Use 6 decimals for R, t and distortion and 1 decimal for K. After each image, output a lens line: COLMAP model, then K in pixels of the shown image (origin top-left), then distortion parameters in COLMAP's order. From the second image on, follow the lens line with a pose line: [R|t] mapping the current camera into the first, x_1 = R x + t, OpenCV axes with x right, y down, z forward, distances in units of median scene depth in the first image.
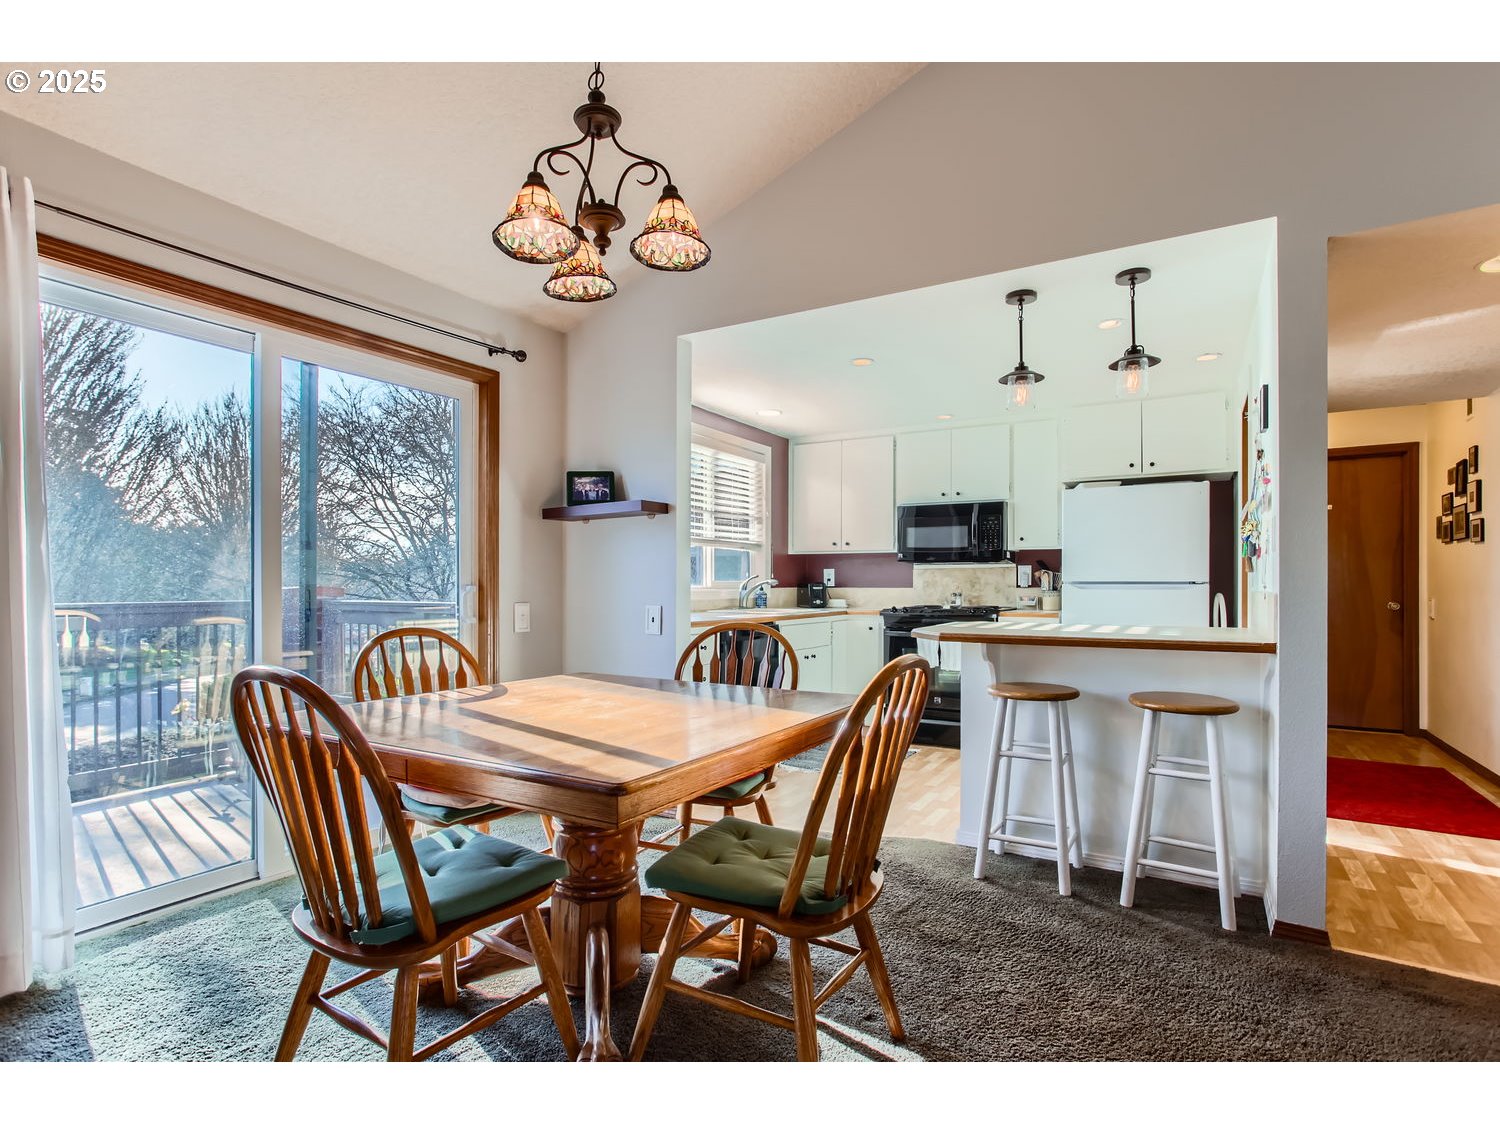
lens RADIAL K [[734.4, 0, 748.9], [0, 734.4, 574.3], [0, 0, 1]] dist [-0.028318, 0.013042]
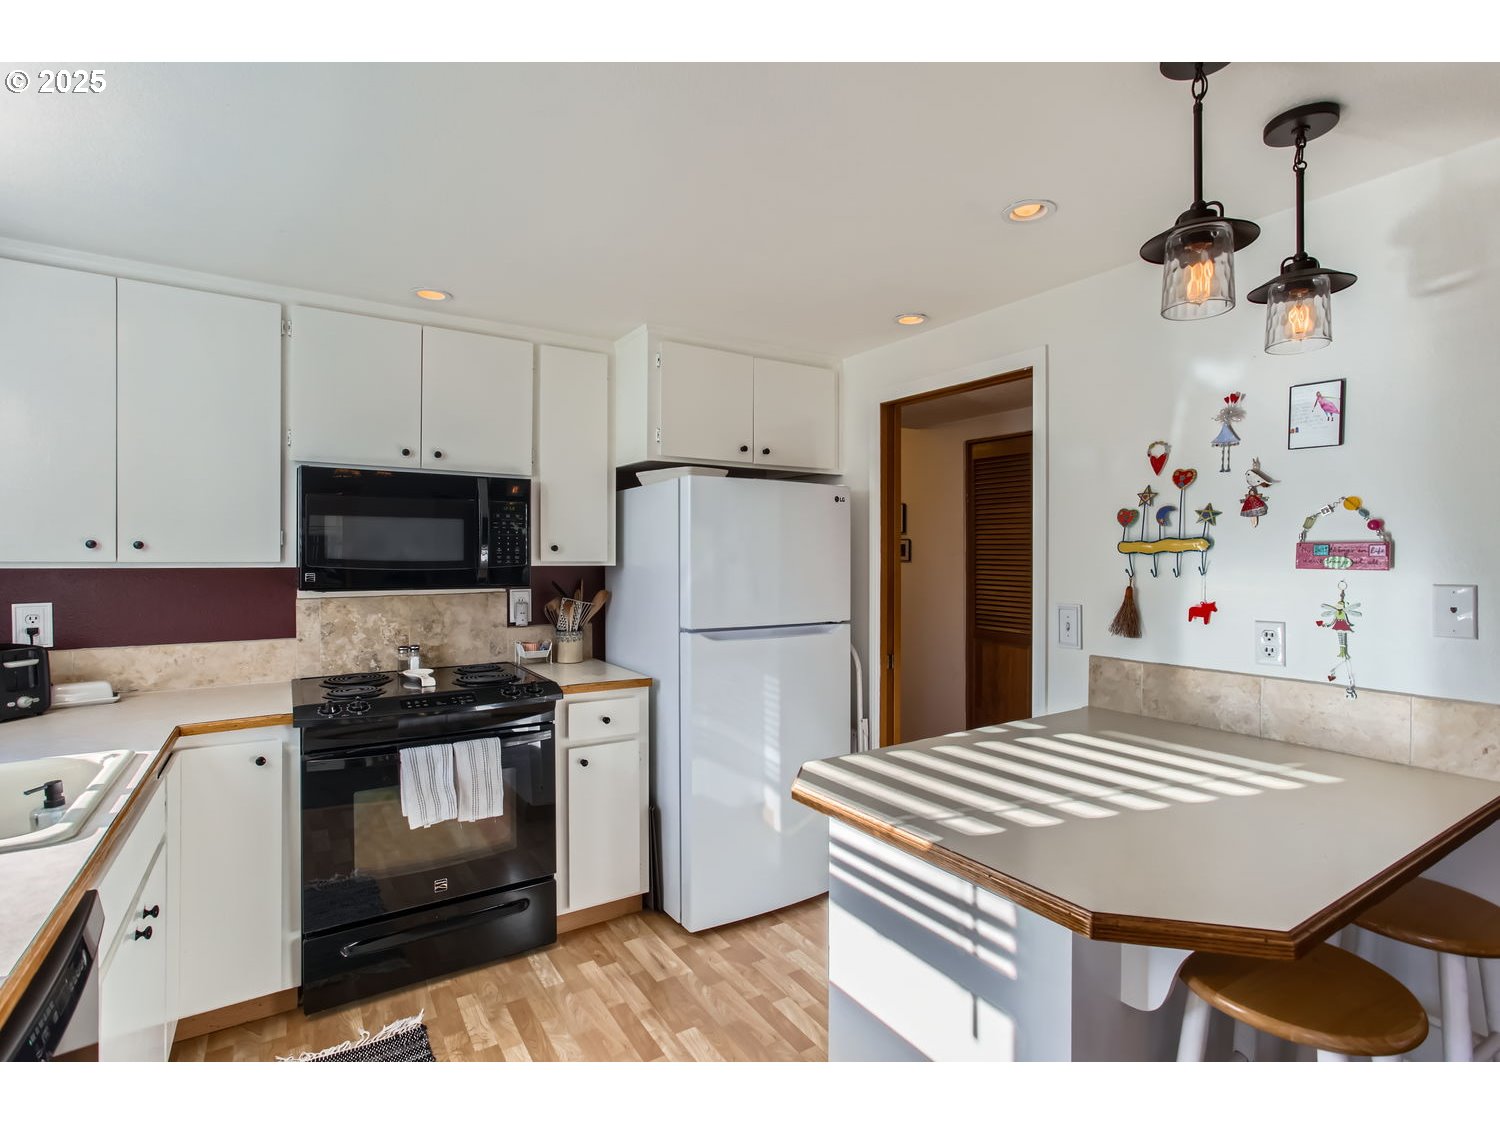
lens RADIAL K [[734.4, 0, 751.3], [0, 734.4, 554.8], [0, 0, 1]] dist [-0.028318, 0.013042]
pose [[0.455035, 0.004669, 0.890461, -0.066008], [-0.008513, 0.999963, -0.000893, -0.040489], [-0.890433, -0.007174, 0.455058, 0.559636]]
